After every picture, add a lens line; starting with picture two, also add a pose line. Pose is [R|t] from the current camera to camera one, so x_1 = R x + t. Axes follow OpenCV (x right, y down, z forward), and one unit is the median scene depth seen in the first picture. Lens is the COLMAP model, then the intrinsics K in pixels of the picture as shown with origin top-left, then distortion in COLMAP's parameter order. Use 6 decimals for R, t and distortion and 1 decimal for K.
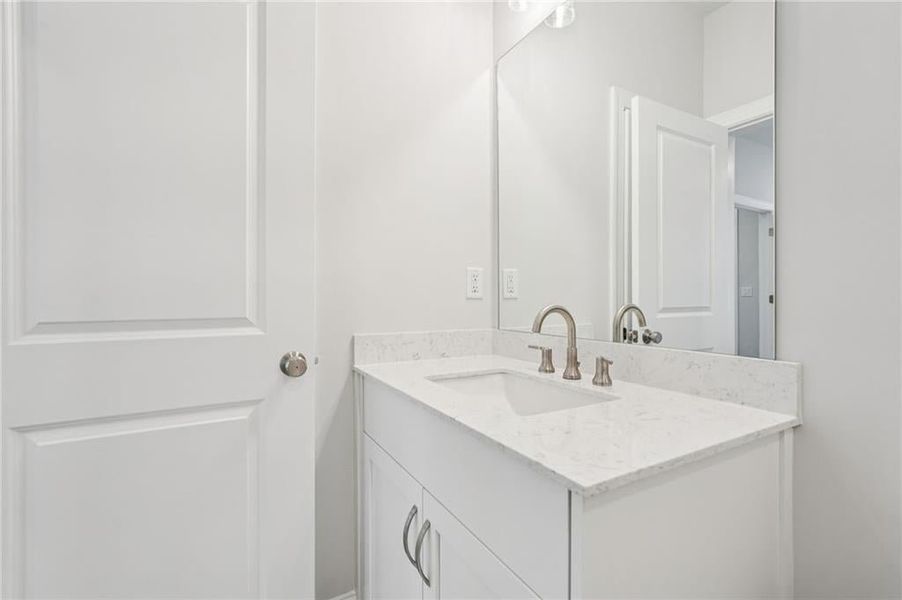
lens RADIAL K [[400.5, 0, 447.9], [0, 400.5, 297.9], [0, 0, 1]] dist [-0.011939, 0.007607]
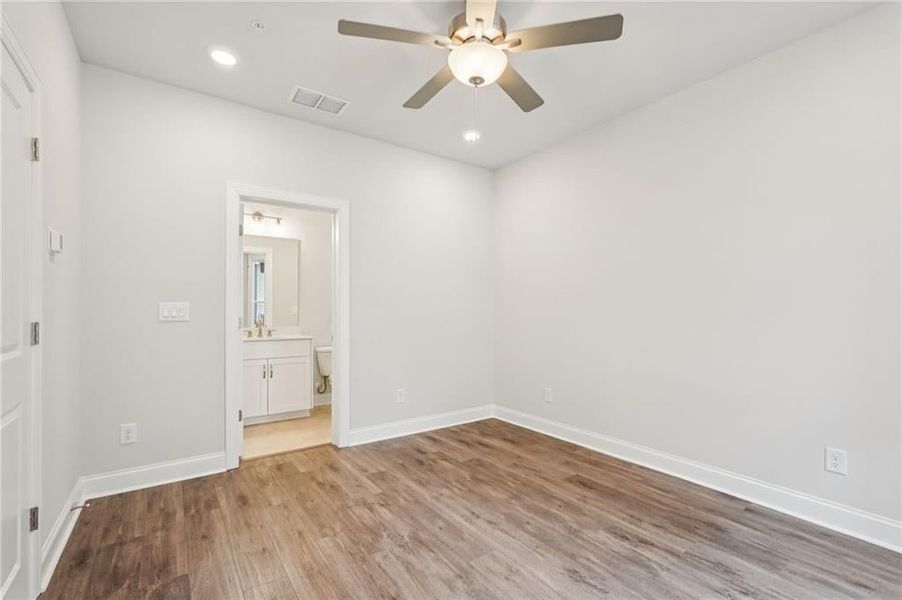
lens RADIAL K [[400.5, 0, 450.8], [0, 400.5, 304.1], [0, 0, 1]] dist [-0.011939, 0.007607]
pose [[-0.121150, 0.020898, 0.992414, -3.623329], [0.003131, 0.999781, -0.020671, -0.035799], [-0.992629, 0.000603, -0.121189, -0.398503]]
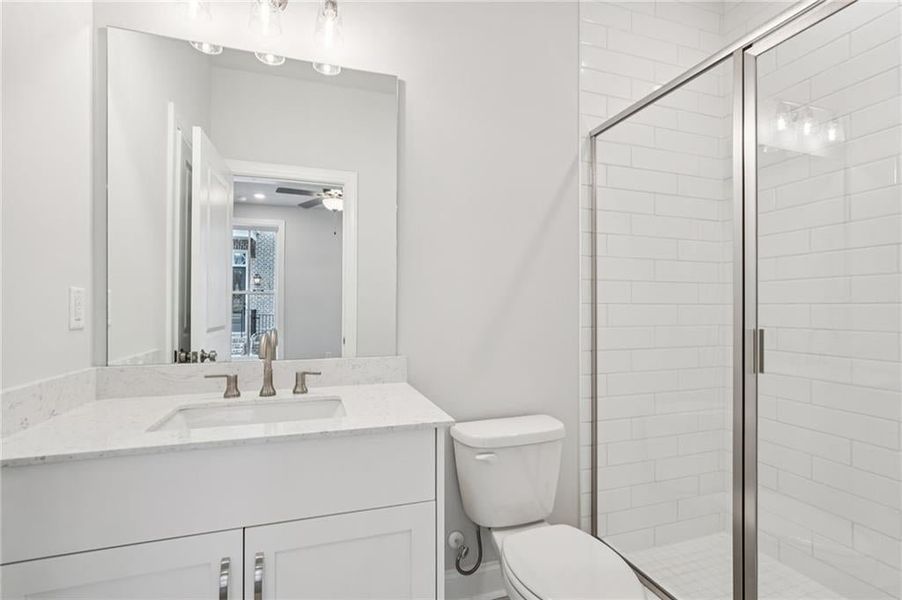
lens RADIAL K [[400.5, 0, 453.7], [0, 400.5, 306.0], [0, 0, 1]] dist [-0.011939, 0.007607]
pose [[0.180371, 0.011009, 0.983537, -0.680338], [-0.005511, 0.999933, -0.010182, -0.047153], [-0.983583, -0.003584, 0.180420, 0.231032]]
